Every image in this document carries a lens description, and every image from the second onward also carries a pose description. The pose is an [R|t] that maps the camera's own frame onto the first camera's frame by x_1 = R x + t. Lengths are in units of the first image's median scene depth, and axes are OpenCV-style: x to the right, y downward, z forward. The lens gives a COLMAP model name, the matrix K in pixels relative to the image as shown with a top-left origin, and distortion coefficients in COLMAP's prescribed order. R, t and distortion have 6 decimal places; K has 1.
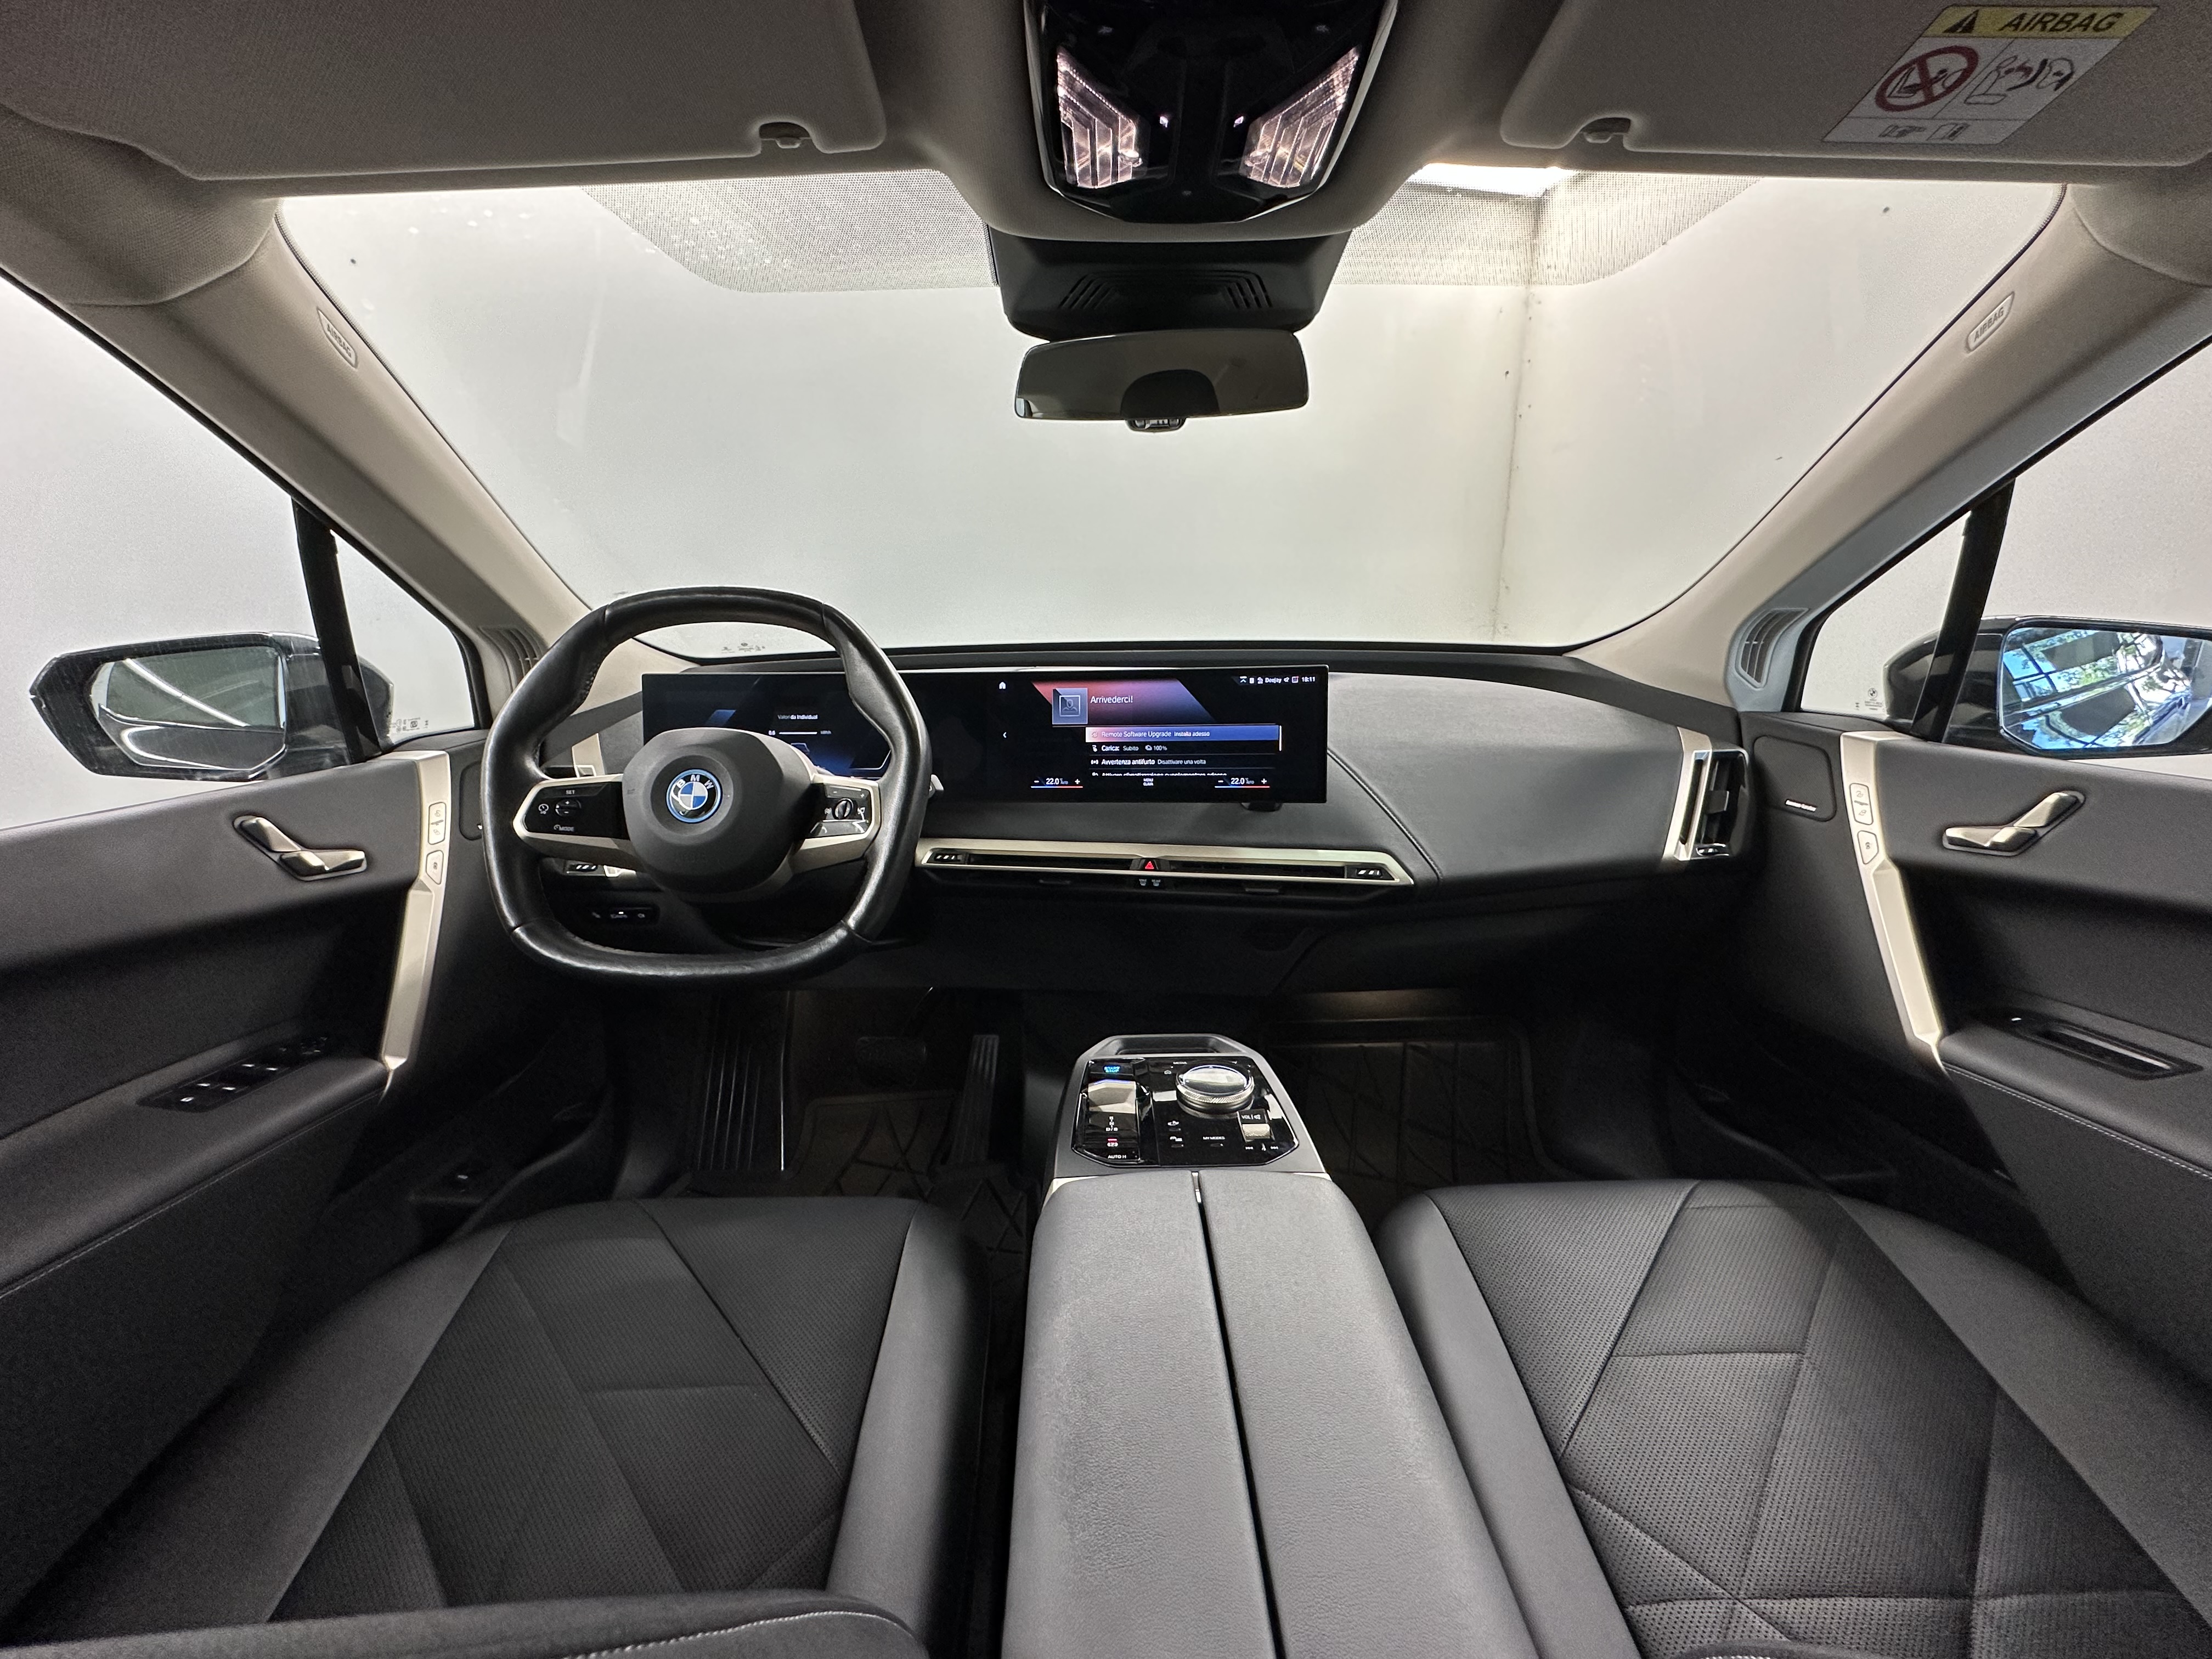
lens RADIAL K [[881.6, 0, 1106.0], [0, 881.6, 829.5], [0, 0, 1]] dist [-0.003689, 0.000739]
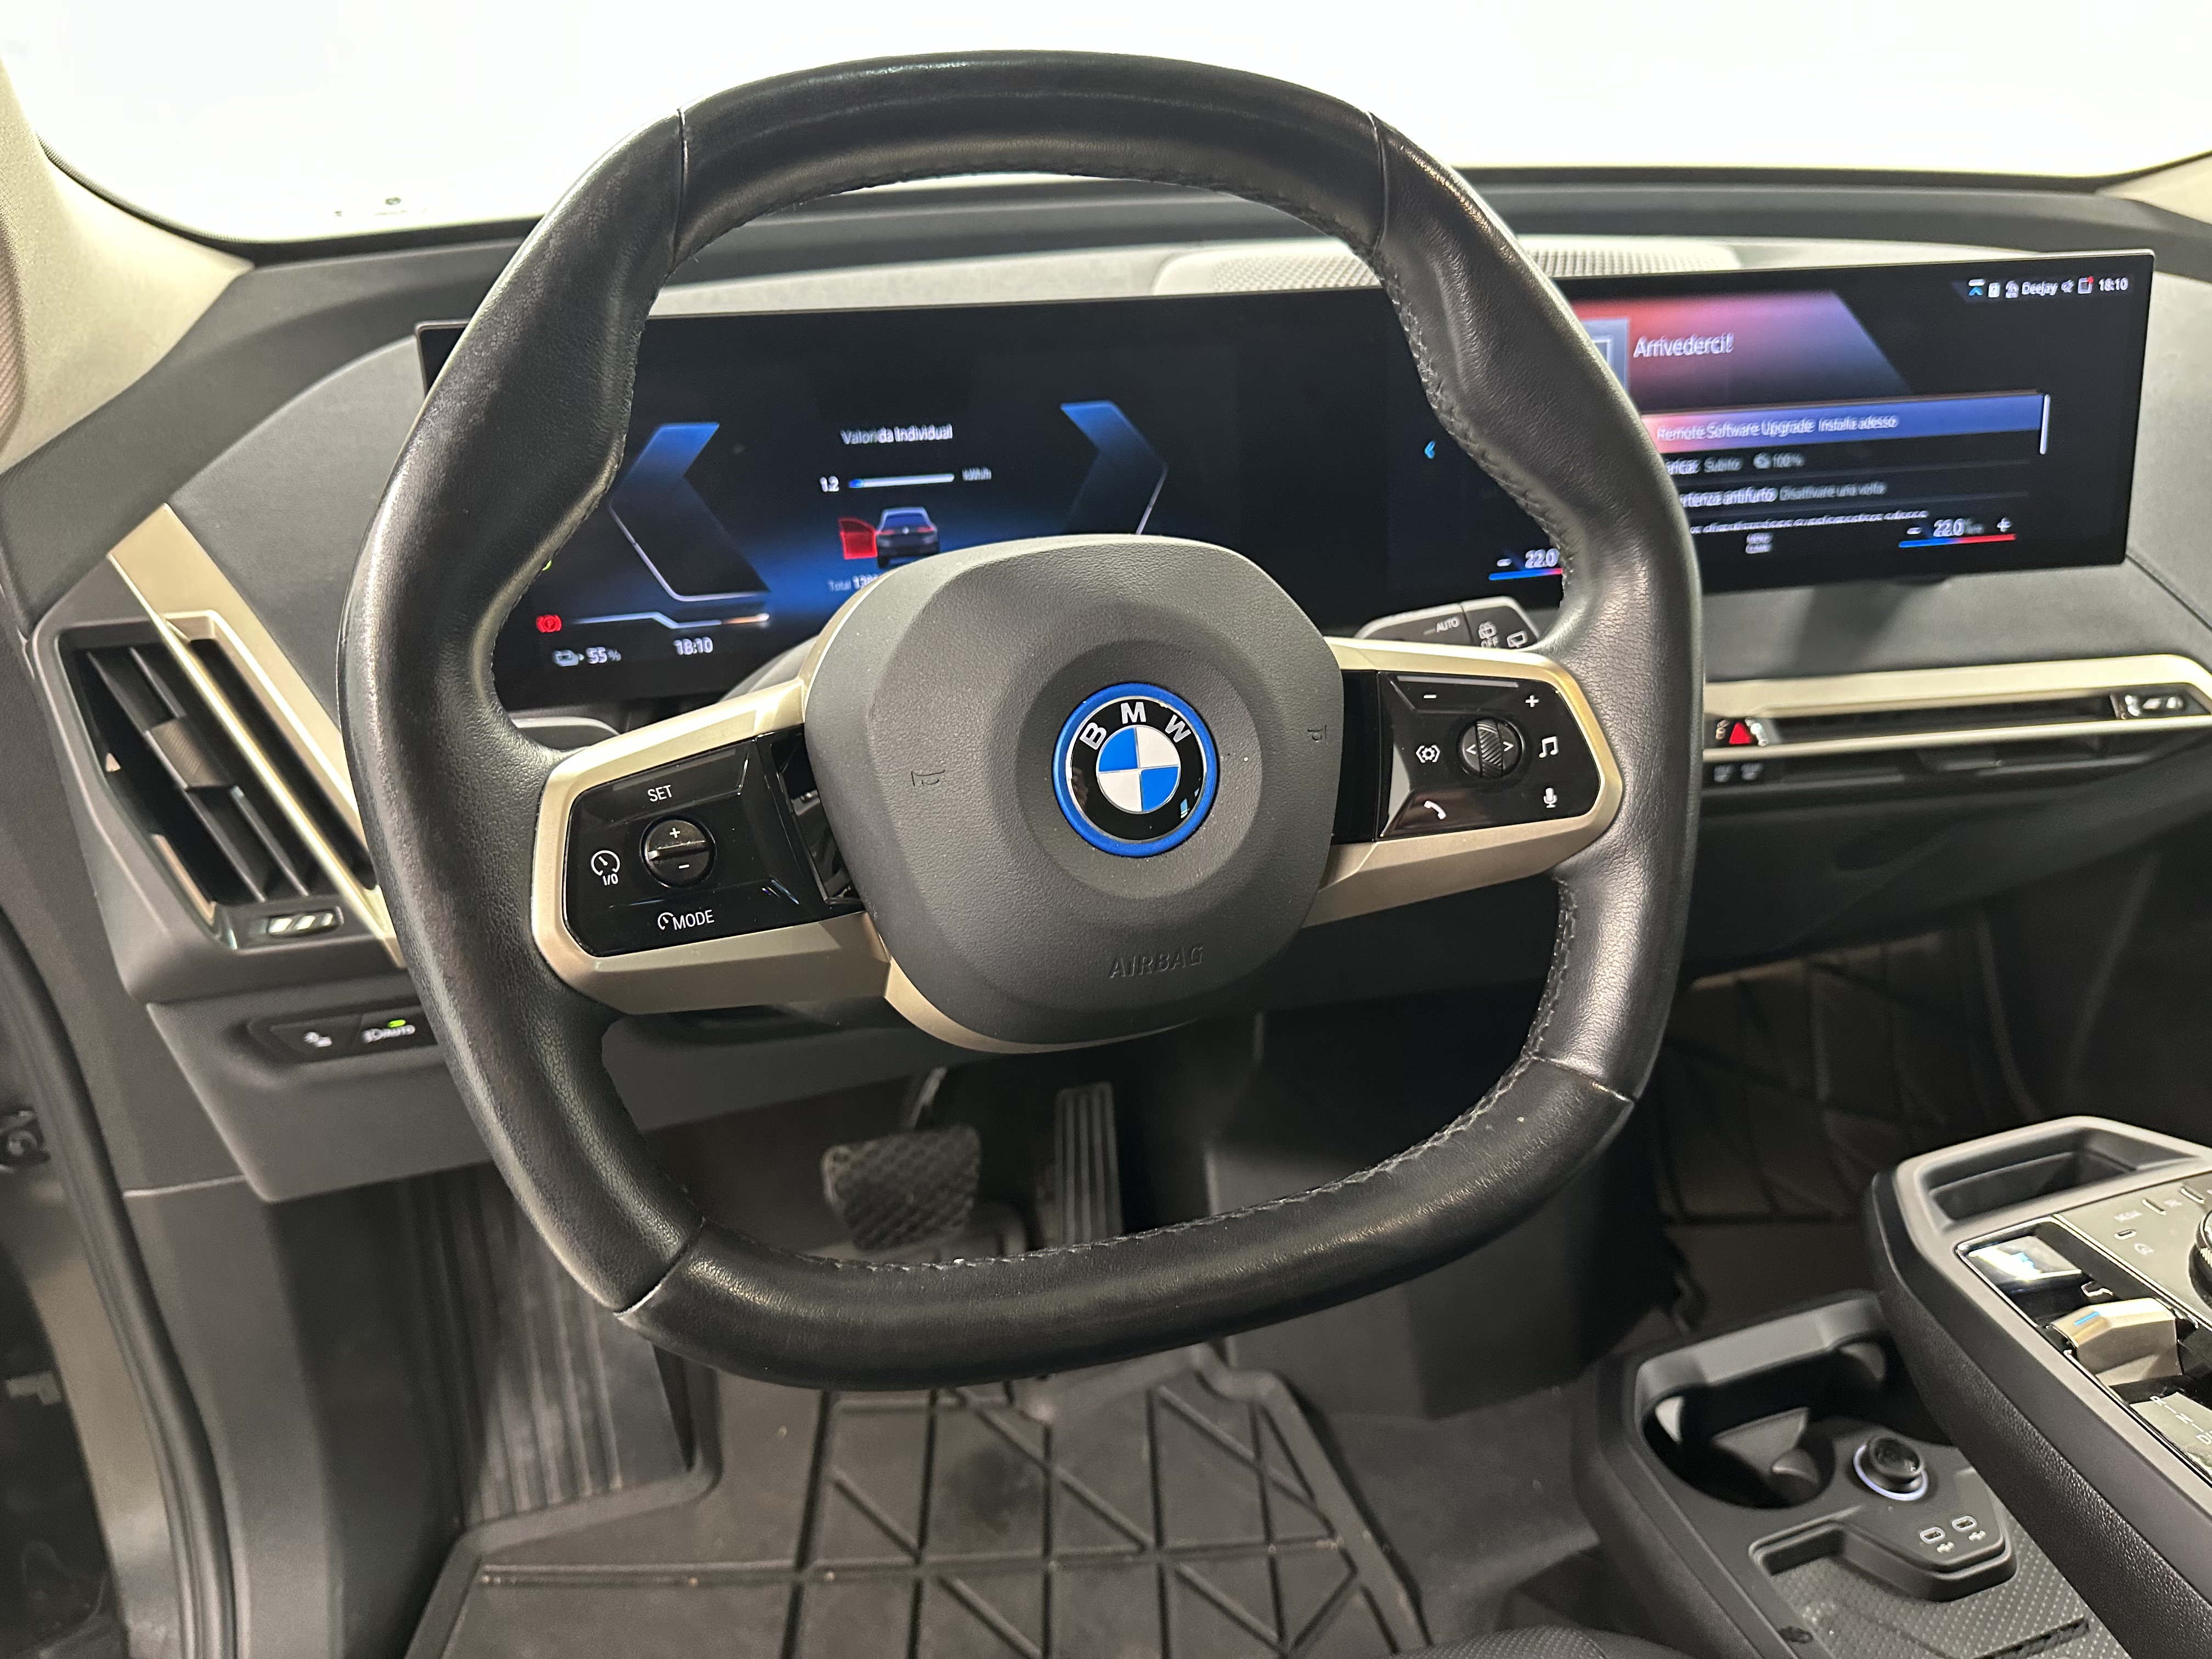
lens RADIAL K [[1597.5, 0, 1104.4], [0, 1597.5, 817.8], [0, 0, 1]] dist [-0.020162, -0.002369]
pose [[0.951432, -0.128180, 0.279907, -0.496017], [0.071094, 0.976105, 0.205340, -0.107452], [-0.299539, -0.175467, 0.937810, 0.362119]]
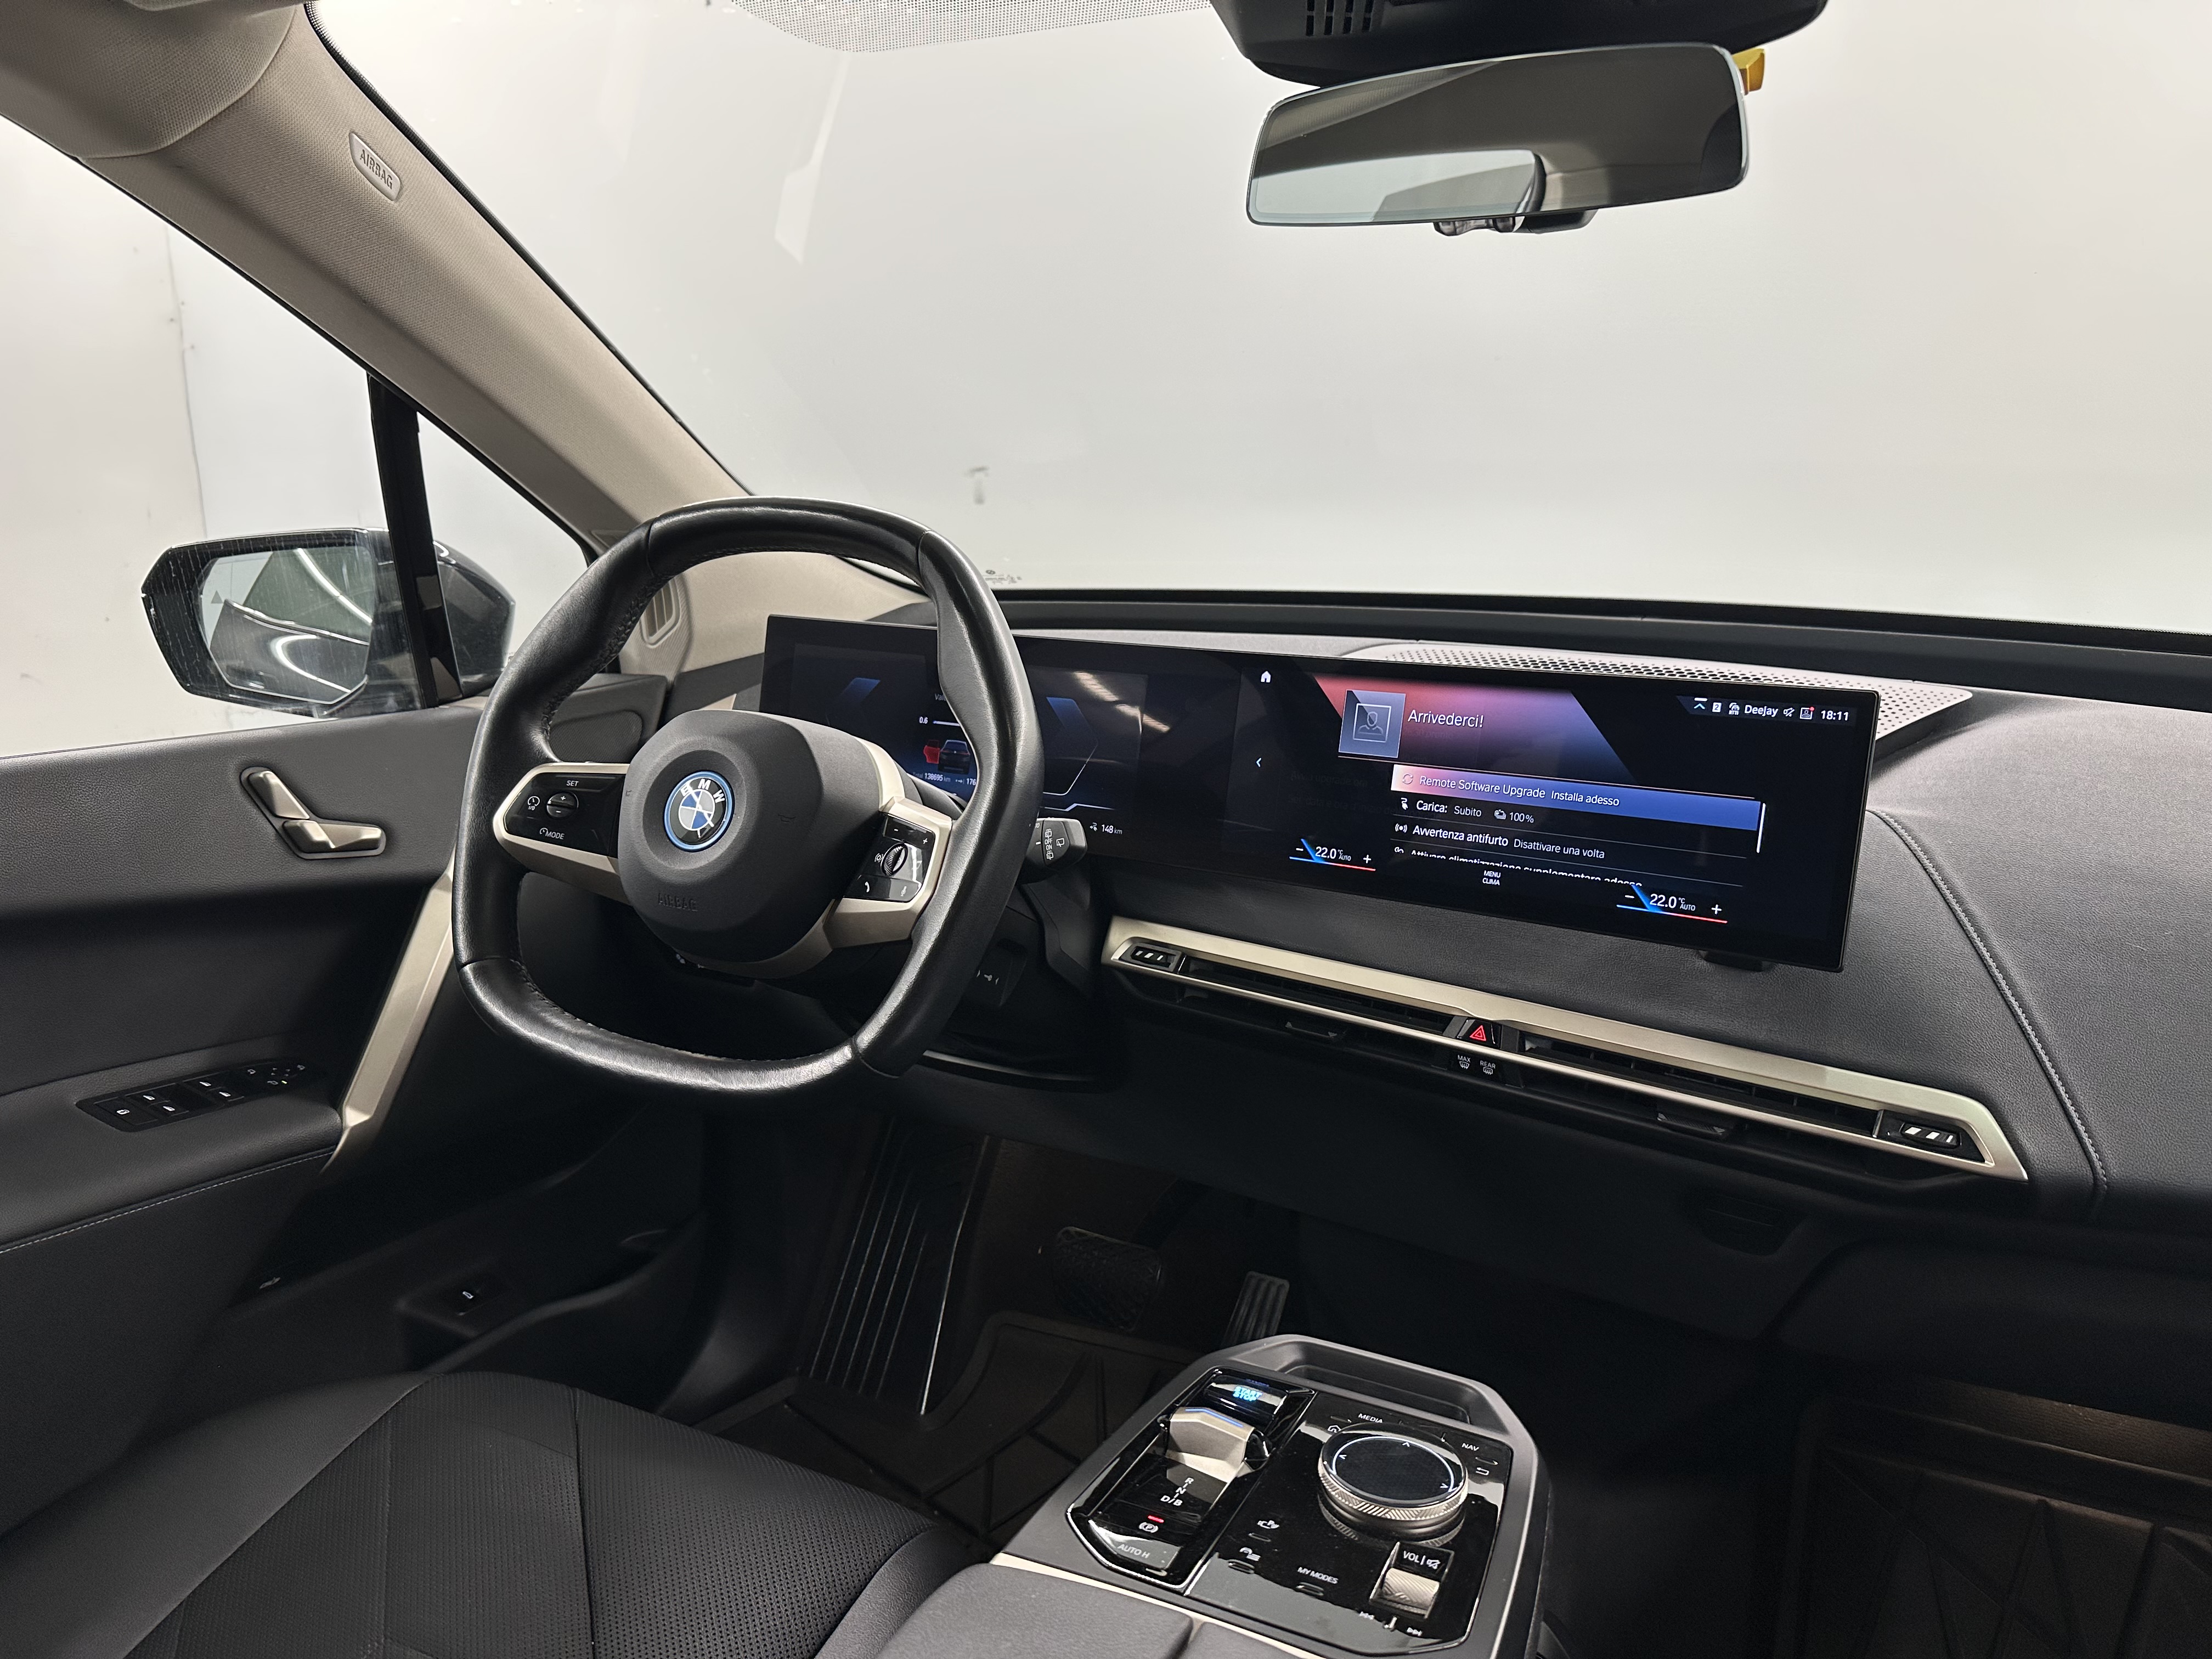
lens RADIAL K [[1552.9, 0, 1102.9], [0, 1552.9, 823.5], [0, 0, 1]] dist [0.069320, -0.086343]
pose [[0.894492, 0.121922, -0.430139, 0.245249], [-0.138712, 0.990302, -0.007760, -0.047772], [0.425021, 0.066607, 0.902729, 0.048110]]
